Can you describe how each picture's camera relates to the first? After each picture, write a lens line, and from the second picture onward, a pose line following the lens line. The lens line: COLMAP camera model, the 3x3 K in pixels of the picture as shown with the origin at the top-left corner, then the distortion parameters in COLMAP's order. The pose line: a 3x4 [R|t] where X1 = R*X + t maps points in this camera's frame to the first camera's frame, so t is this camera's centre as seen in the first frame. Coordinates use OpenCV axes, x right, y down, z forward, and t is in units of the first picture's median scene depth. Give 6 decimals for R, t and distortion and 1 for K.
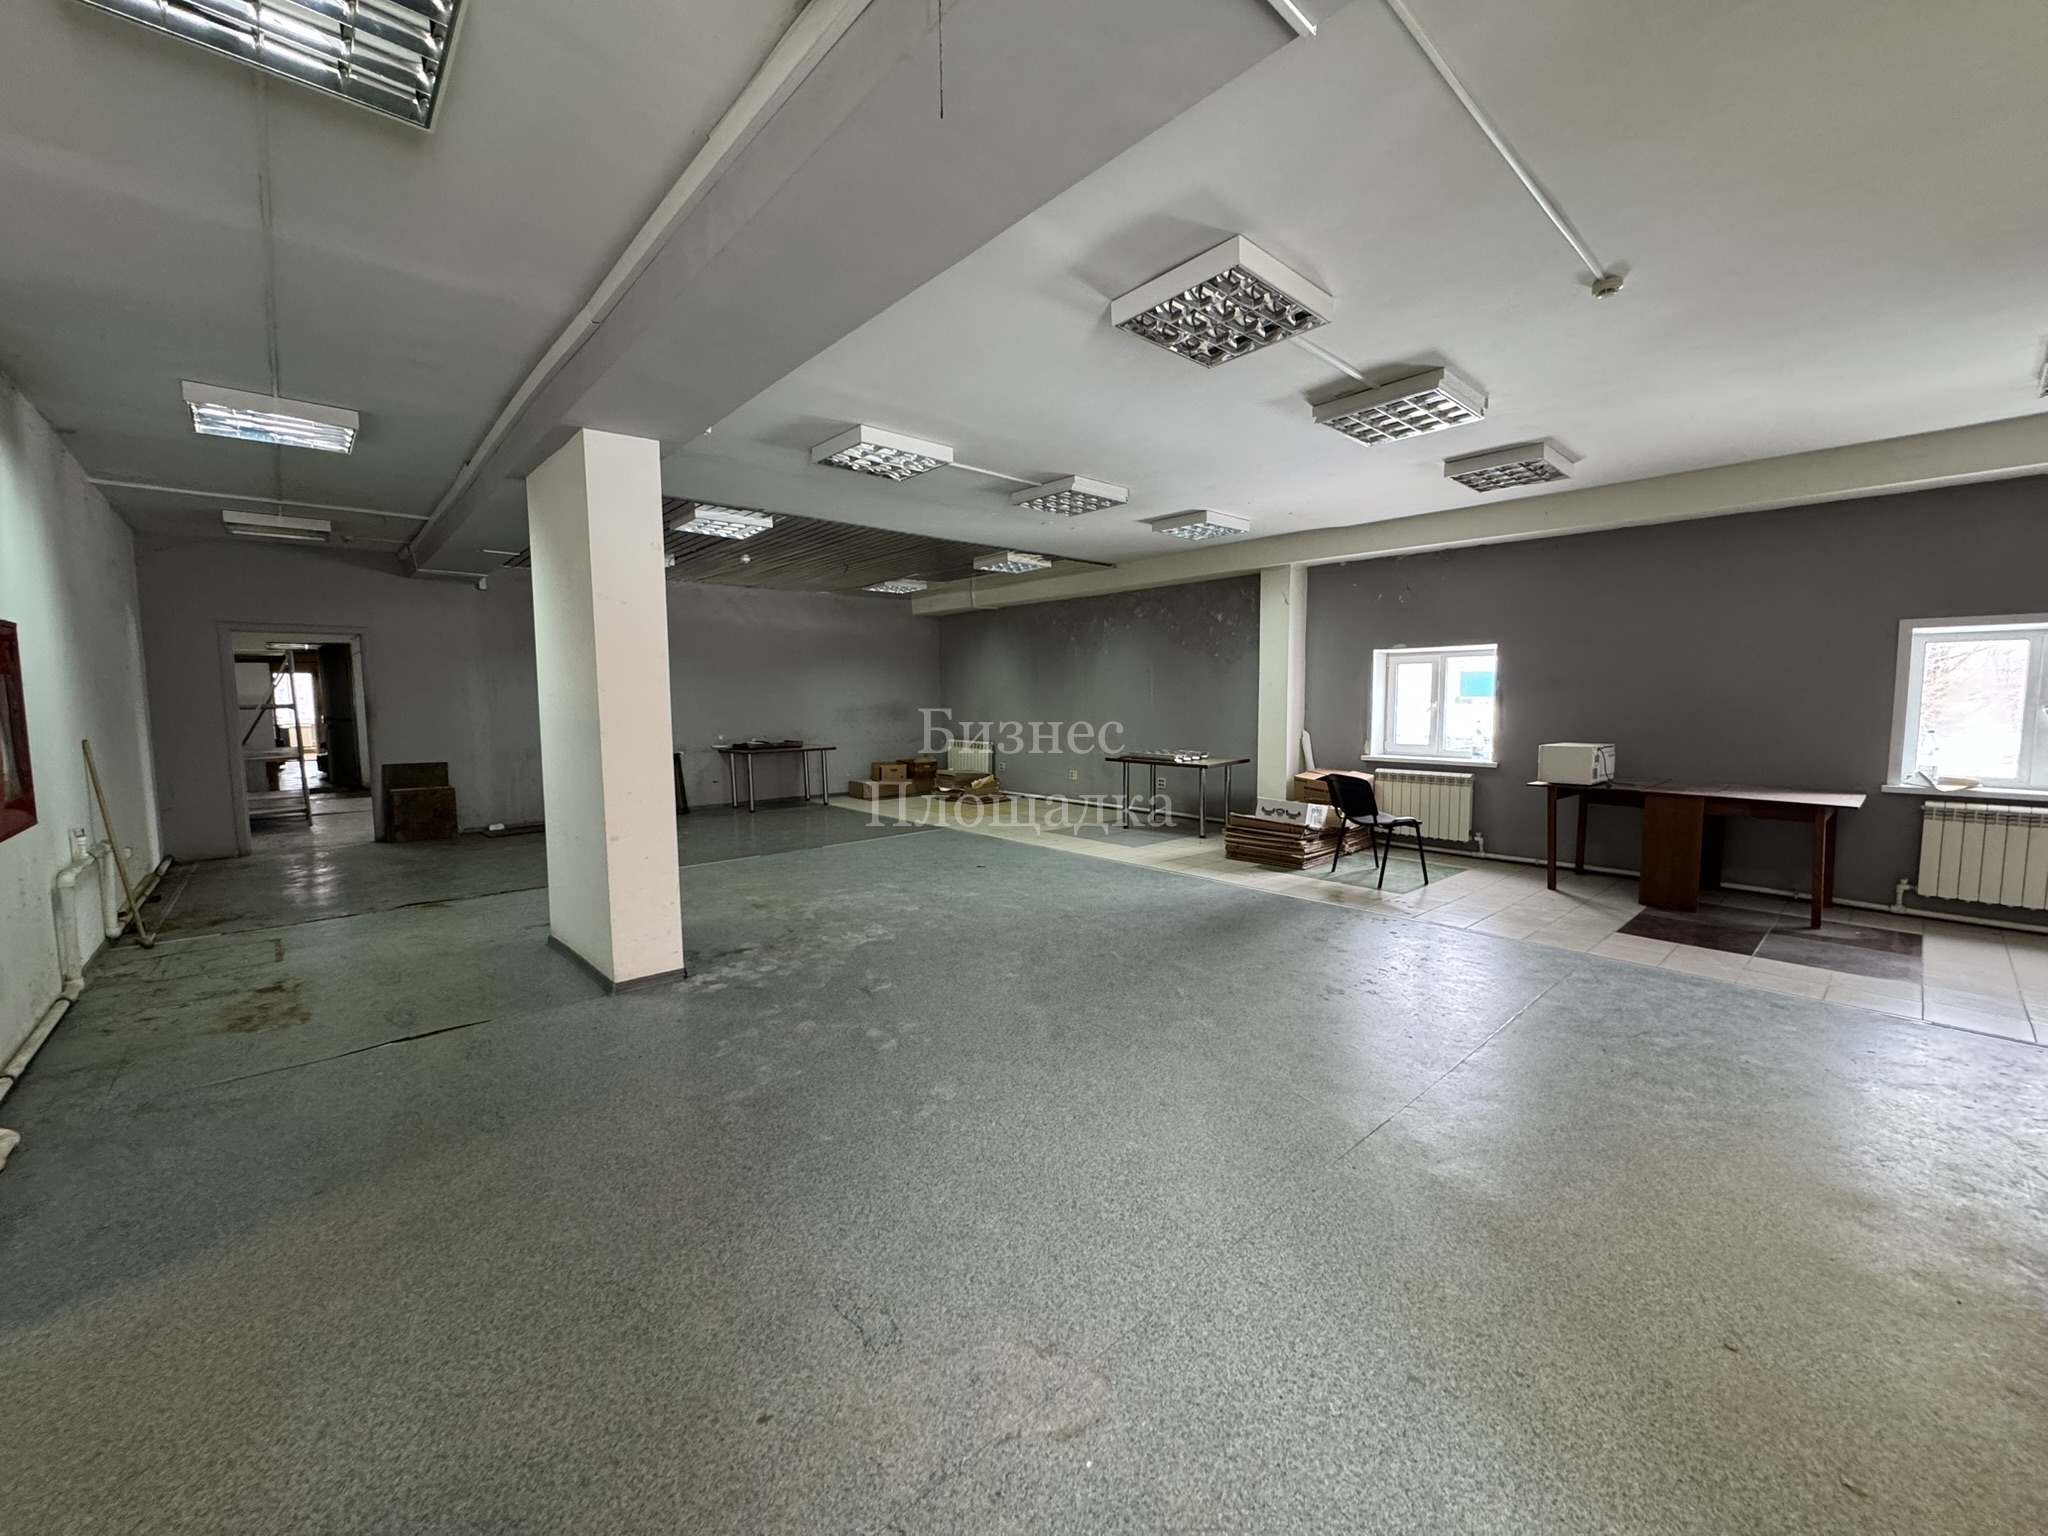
lens RADIAL K [[812.1, 0, 1025.7], [0, 812.1, 762.9], [0, 0, 1]] dist [-0.003426, 0.000536]
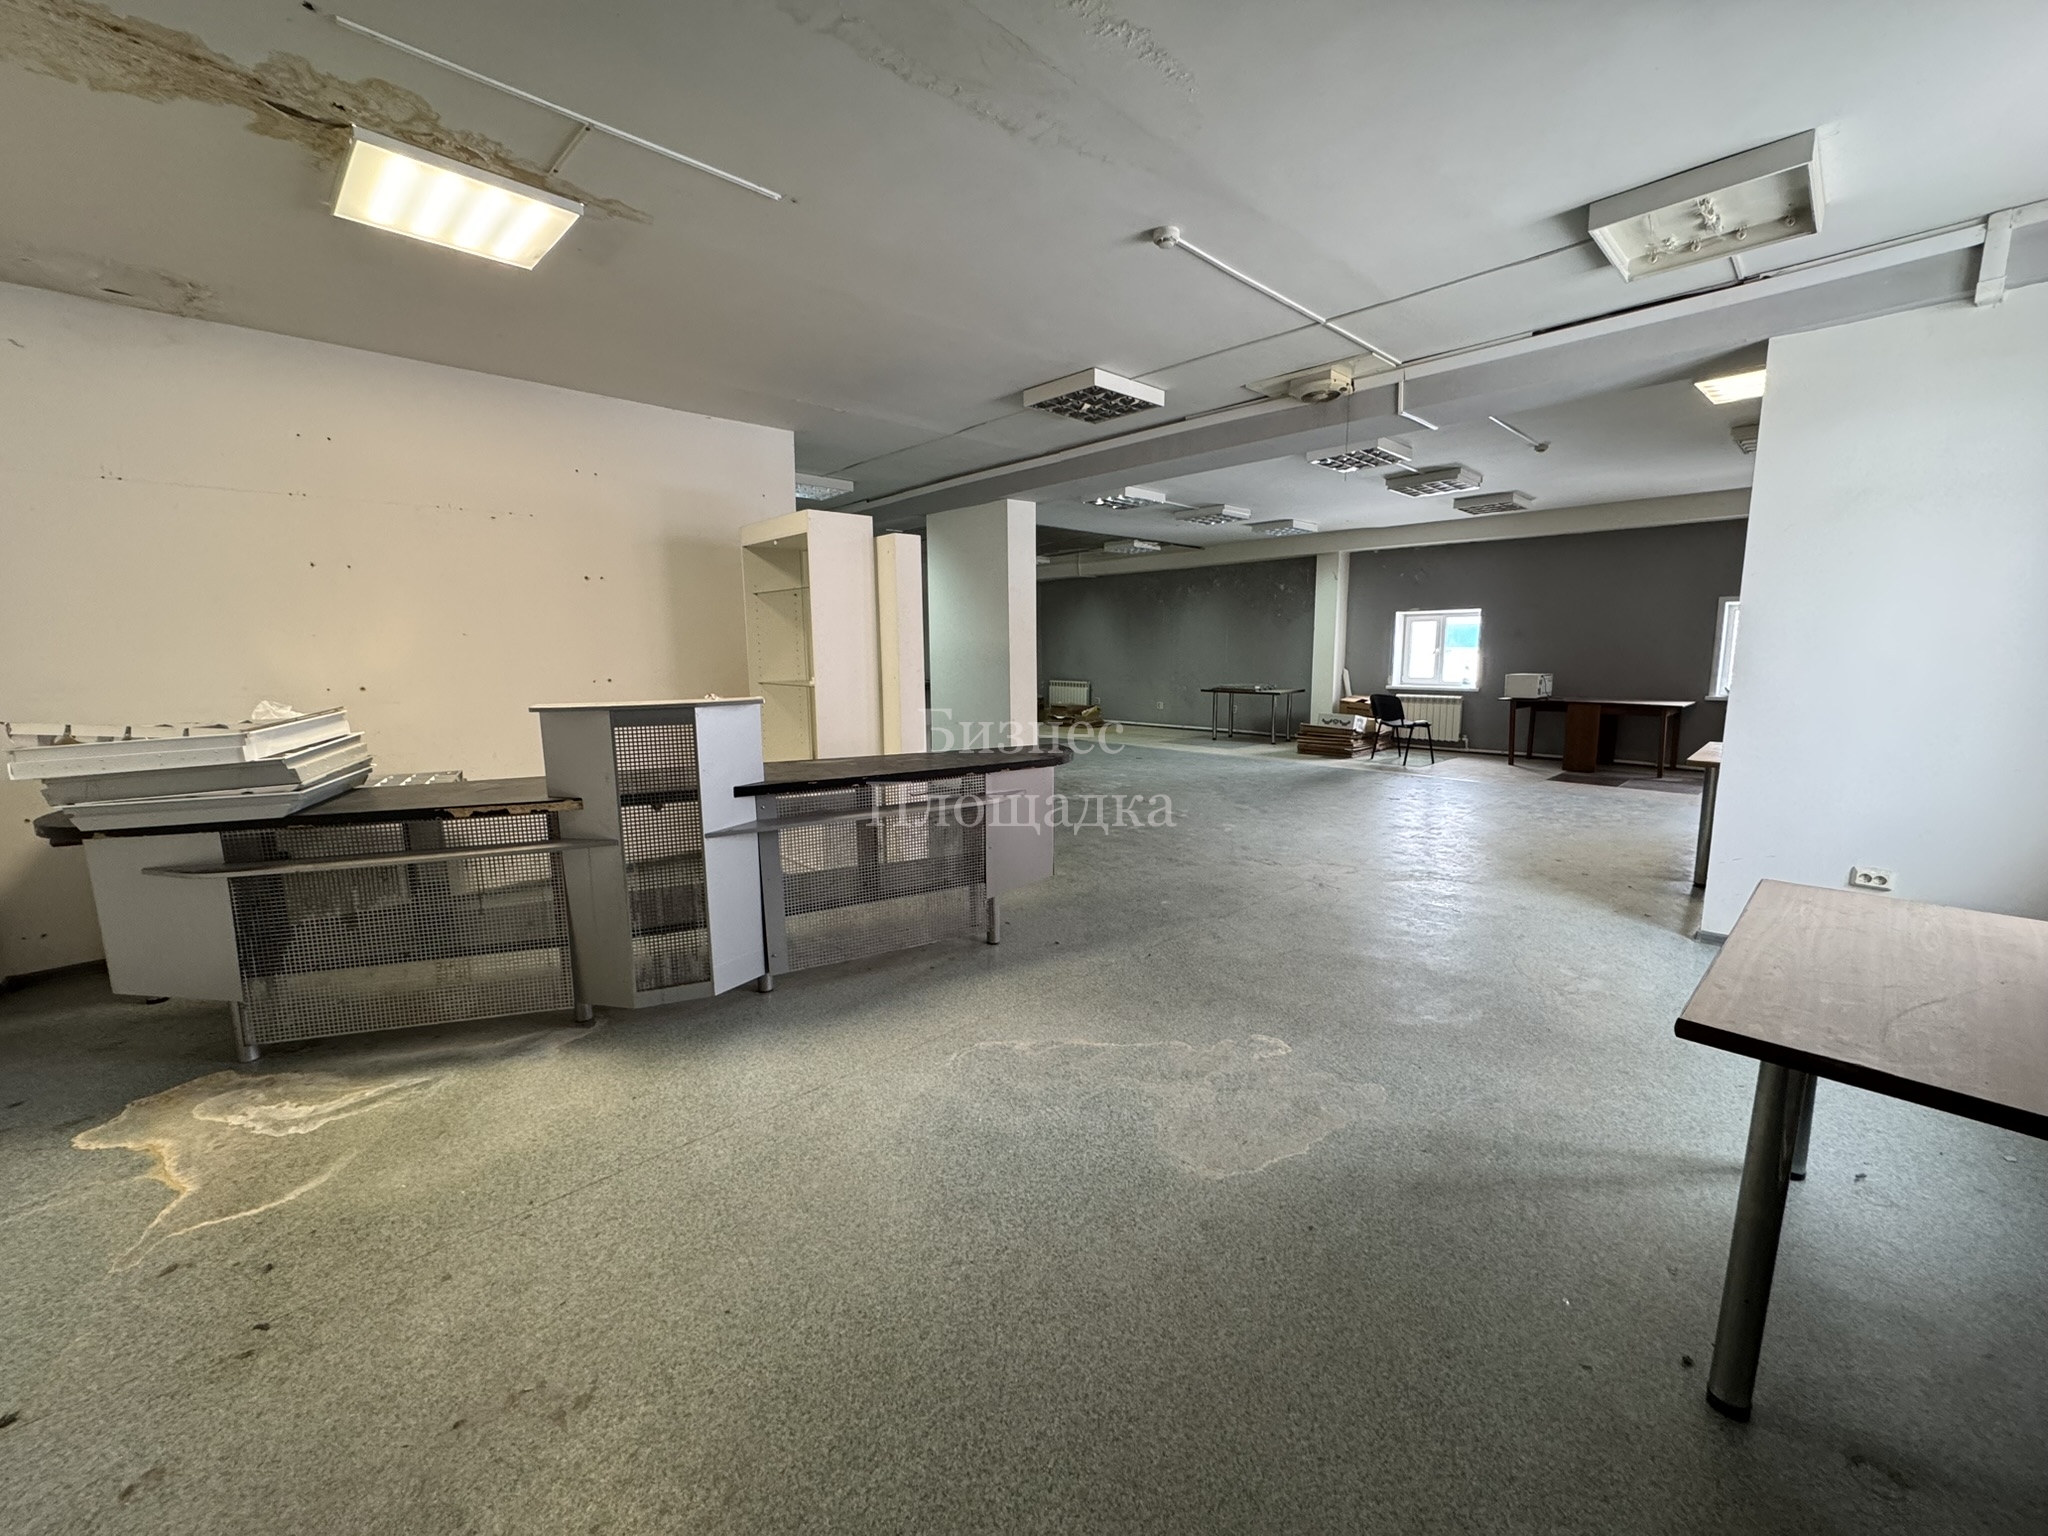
lens RADIAL K [[812.1, 0, 1027.8], [0, 812.1, 762.1], [0, 0, 1]] dist [-0.003426, 0.000536]
pose [[0.999637, -0.006265, 0.026209, -0.306481], [0.004754, 0.998343, 0.057338, 0.048108], [-0.026525, -0.057193, 0.998011, -0.505748]]
